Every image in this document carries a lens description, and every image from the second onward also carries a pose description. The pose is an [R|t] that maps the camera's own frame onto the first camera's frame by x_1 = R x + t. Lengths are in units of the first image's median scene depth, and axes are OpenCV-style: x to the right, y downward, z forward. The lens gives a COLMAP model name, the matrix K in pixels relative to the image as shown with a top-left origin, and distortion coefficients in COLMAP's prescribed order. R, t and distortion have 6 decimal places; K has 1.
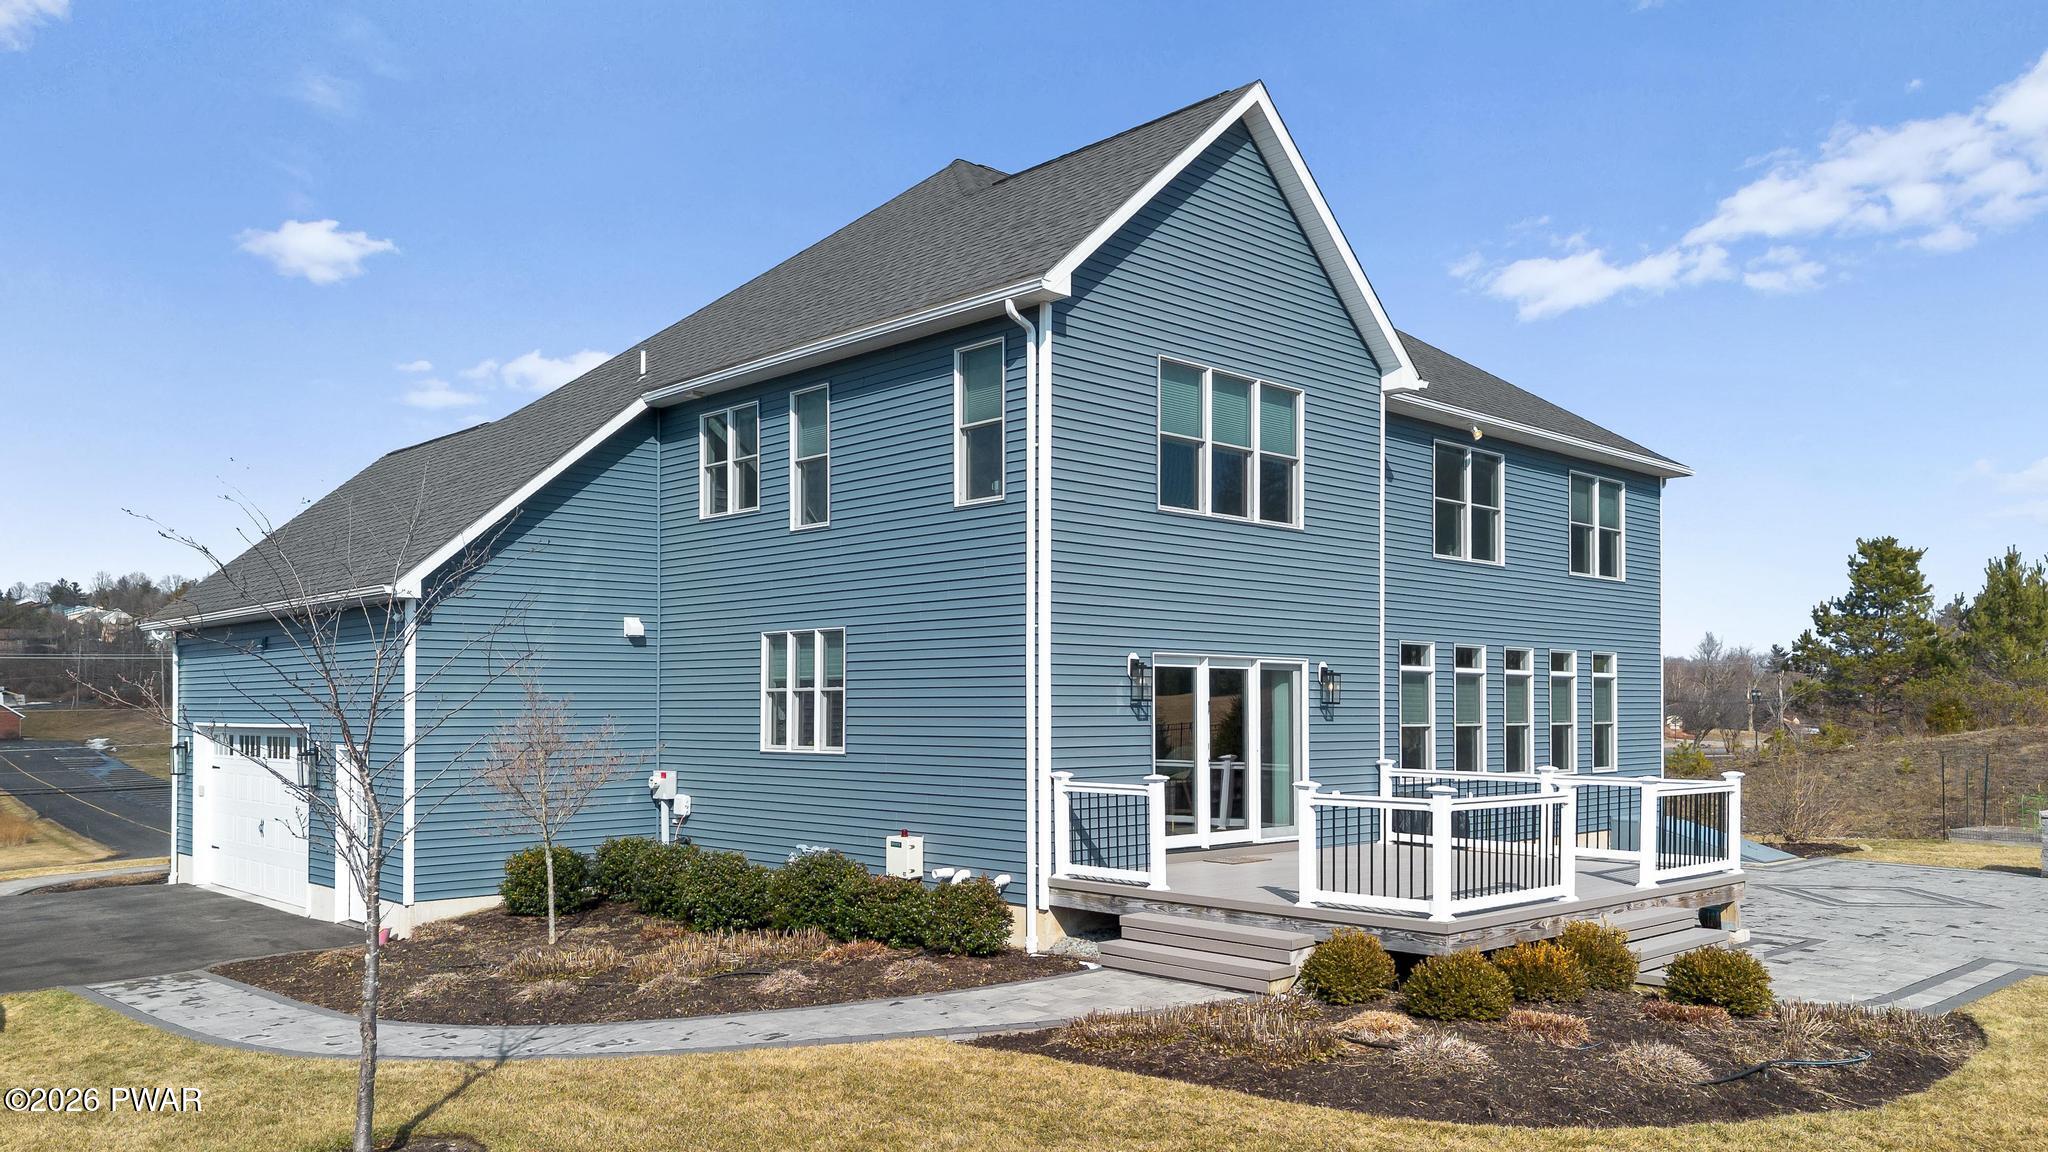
lens RADIAL K [[1480.2, 0, 1025.3], [0, 1480.2, 649.3], [0, 0, 1]] dist [0.094308, -0.124855]
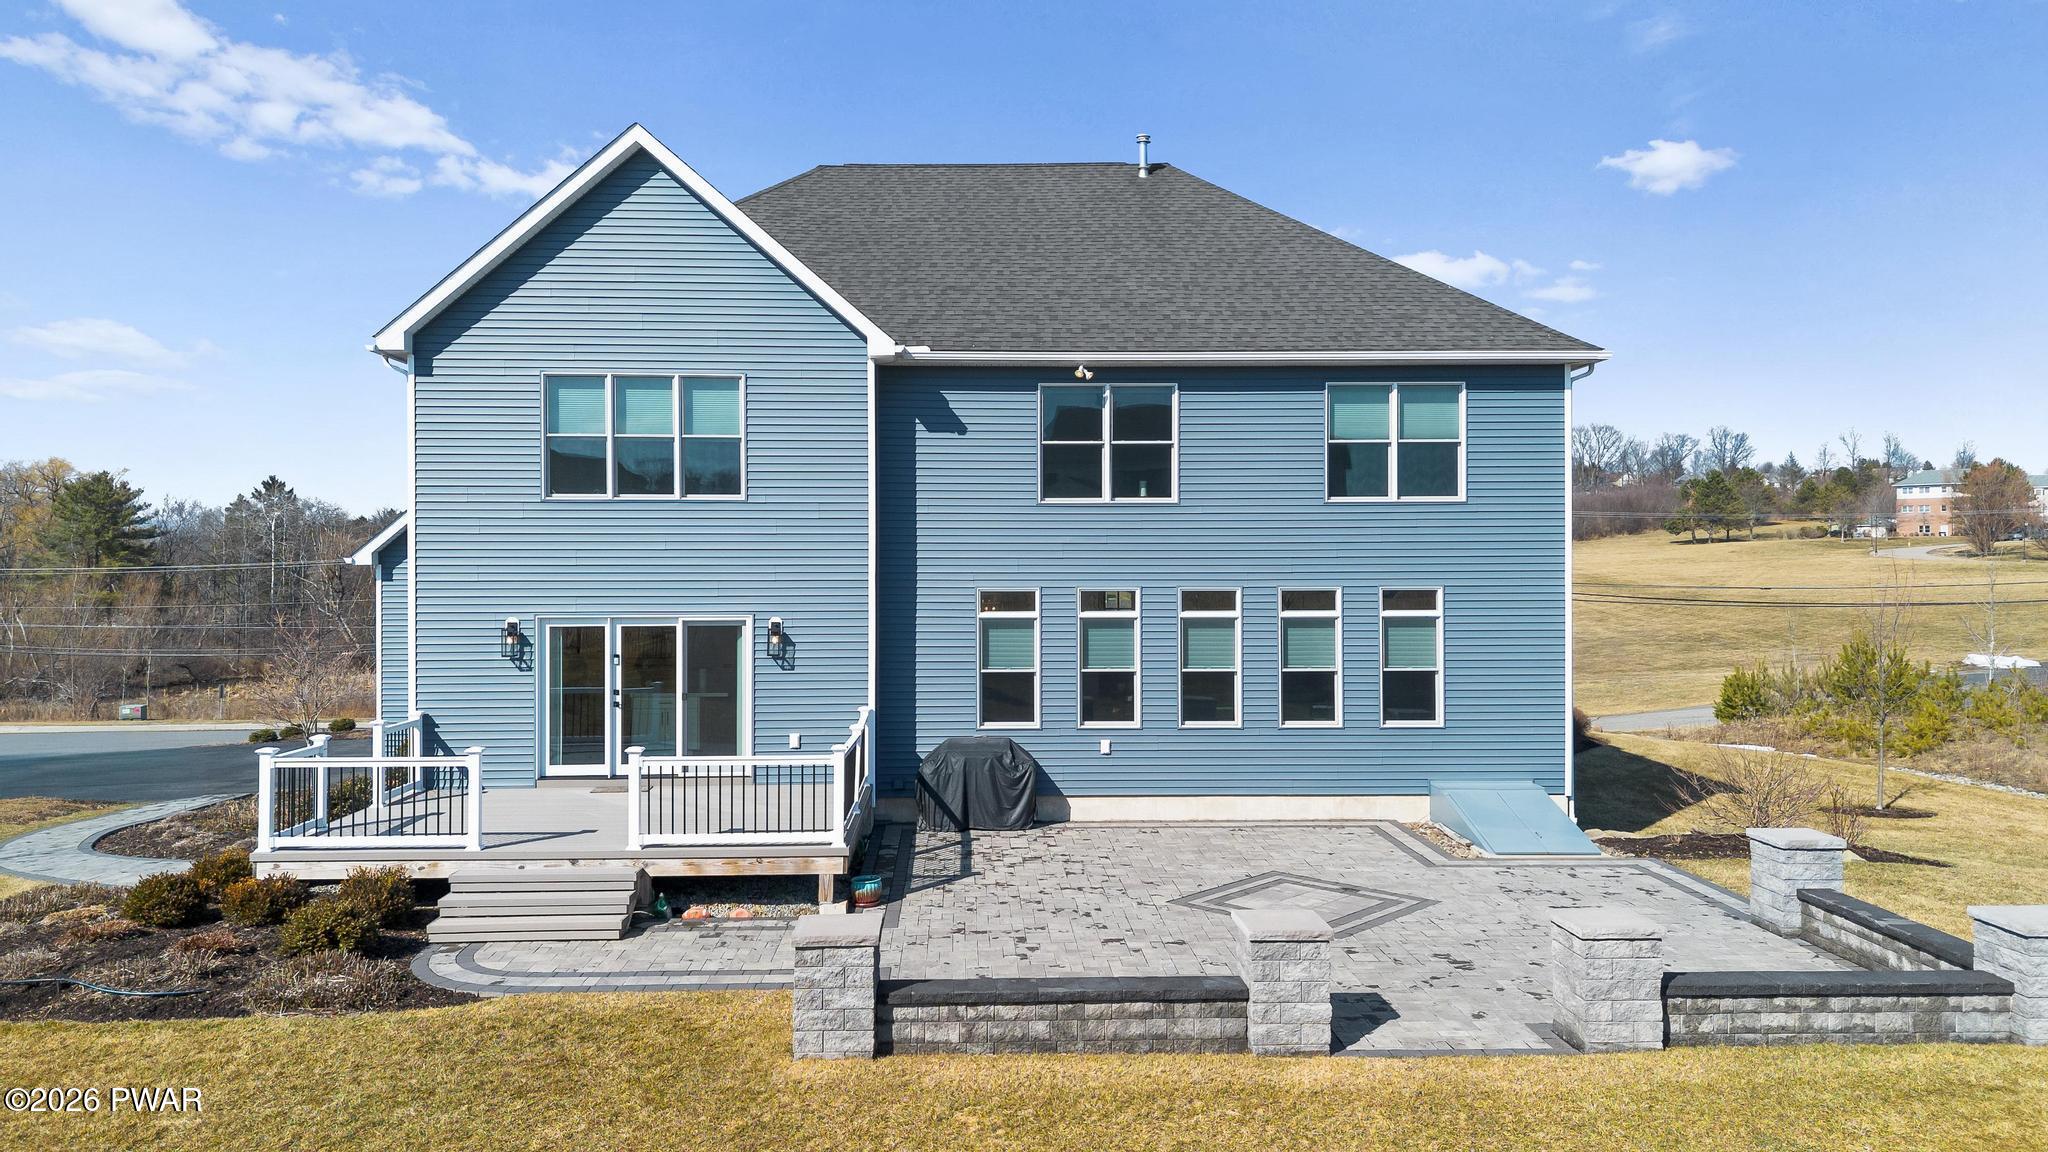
lens RADIAL K [[1441.8, 0, 1027.4], [0, 1441.8, 539.7], [0, 0, 1]] dist [0.103817, -0.137060]
pose [[0.754609, -0.015561, -0.655990, 1.129941], [0.028665, 0.999546, 0.009264, -0.057843], [0.655549, -0.025795, 0.754712, 0.335223]]
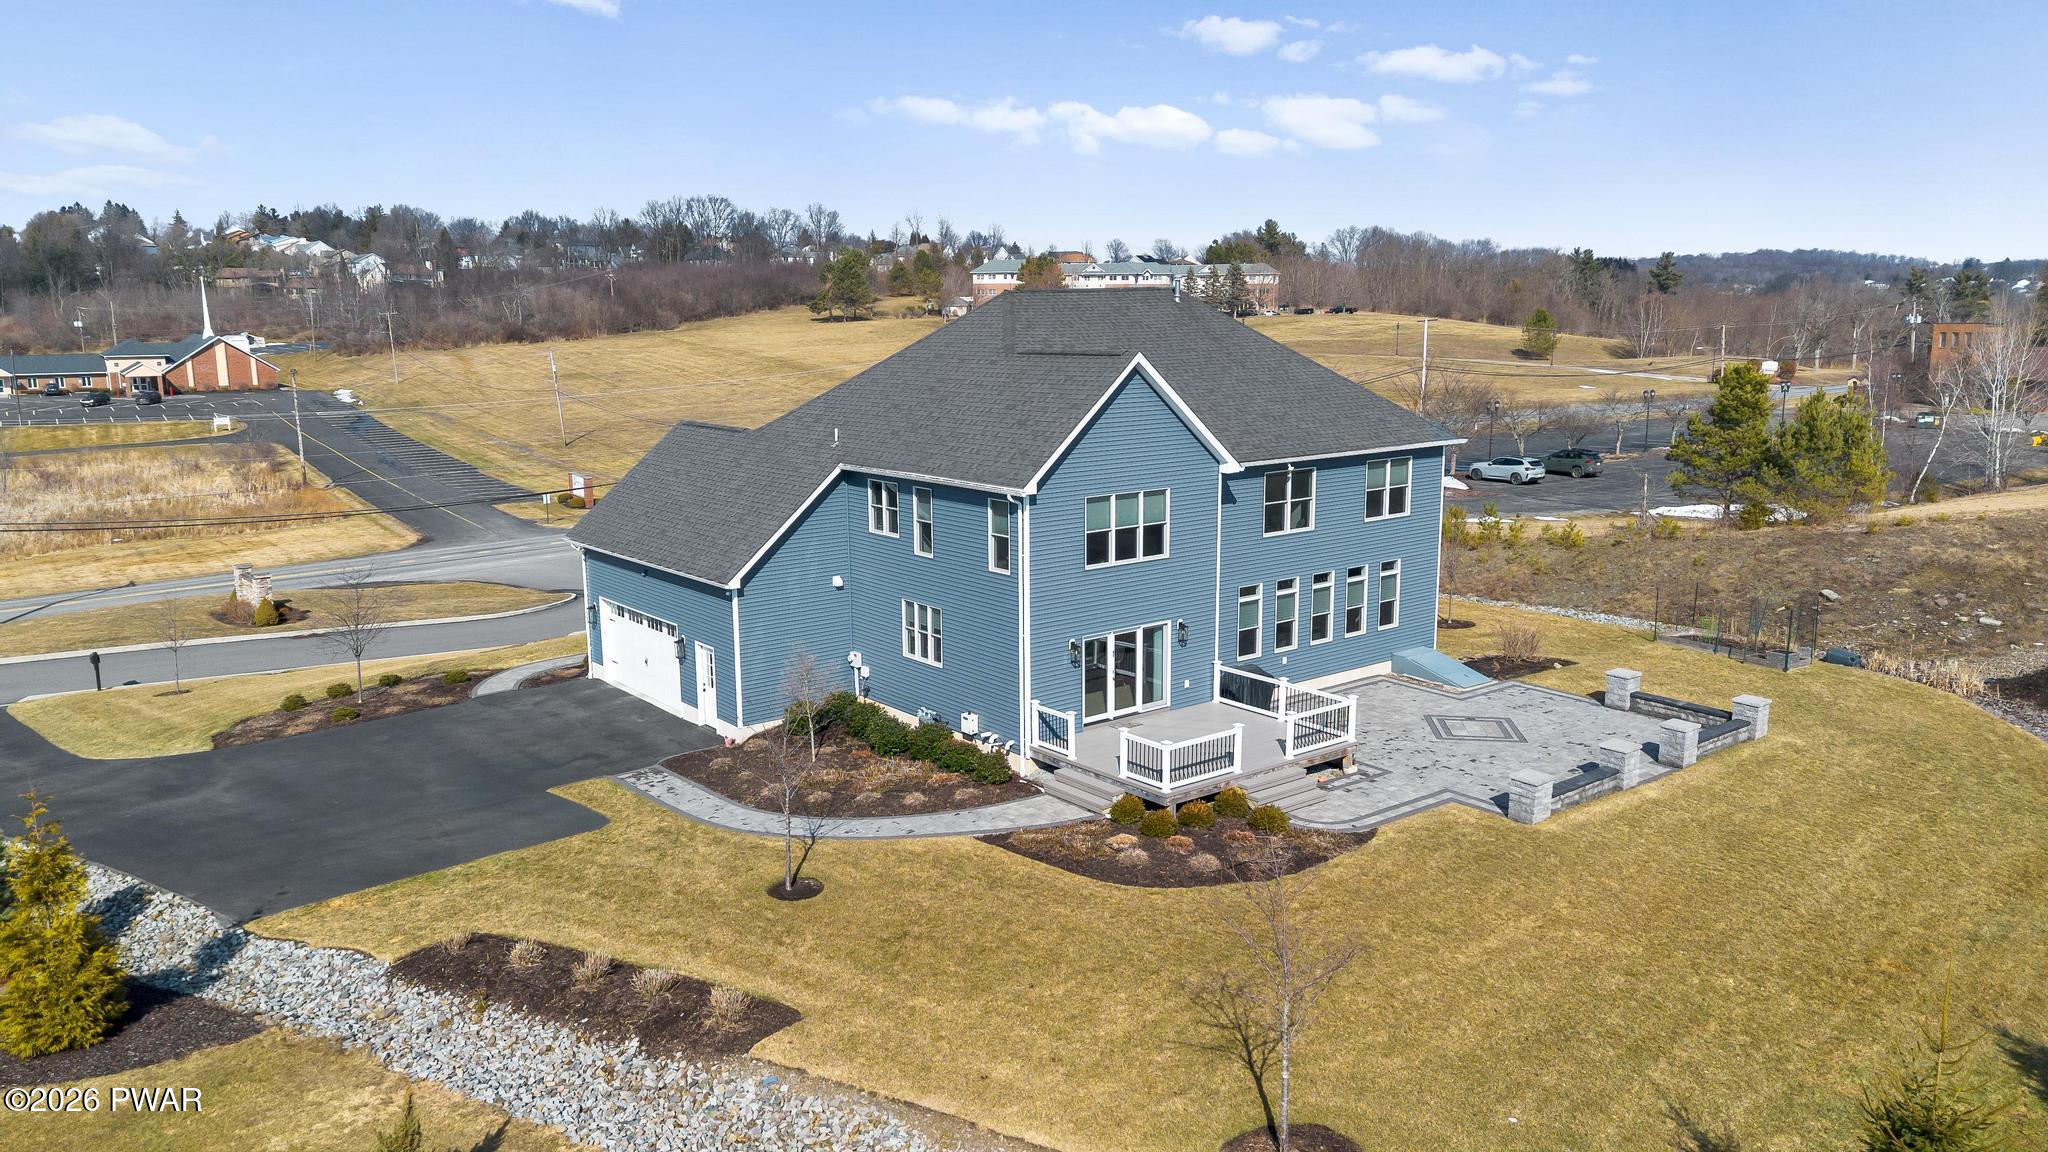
lens RADIAL K [[1441.8, 0, 1027.4], [0, 1441.8, 539.7], [0, 0, 1]] dist [0.103817, -0.137060]
pose [[0.995663, 0.007630, -0.092718, 0.187812], [0.010552, 0.980938, 0.194034, -0.509638], [0.092431, -0.194171, 0.976603, -0.957525]]
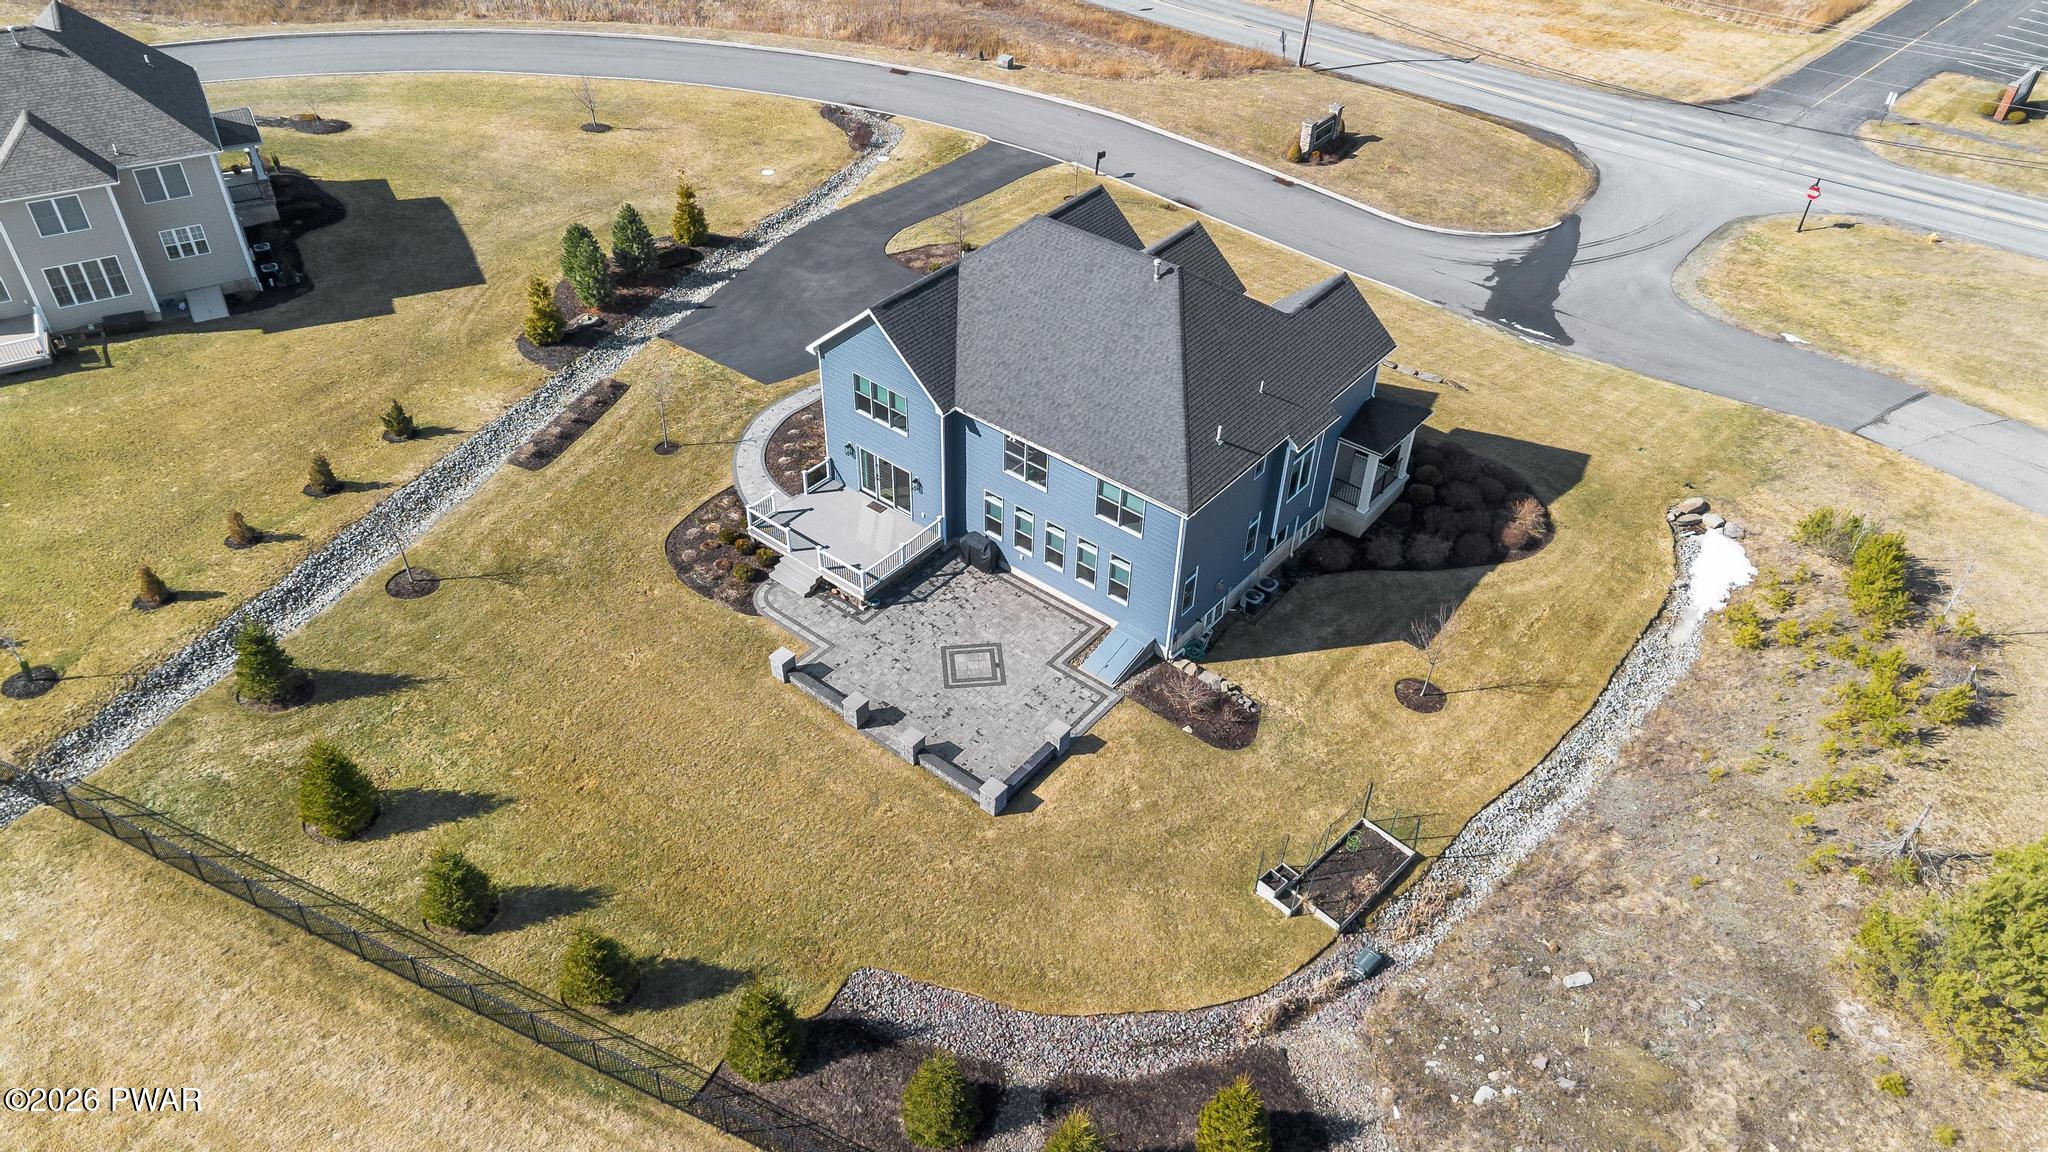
lens RADIAL K [[1415.7, 0, 1024.0], [0, 1415.7, 576.0], [0, 0, 1]] dist [0.061498, -0.060204]
pose [[0.133263, 0.638855, -0.757697, 2.759626], [0.012214, 0.763400, 0.645811, -1.840789], [0.991005, -0.095317, 0.093930, 0.997295]]
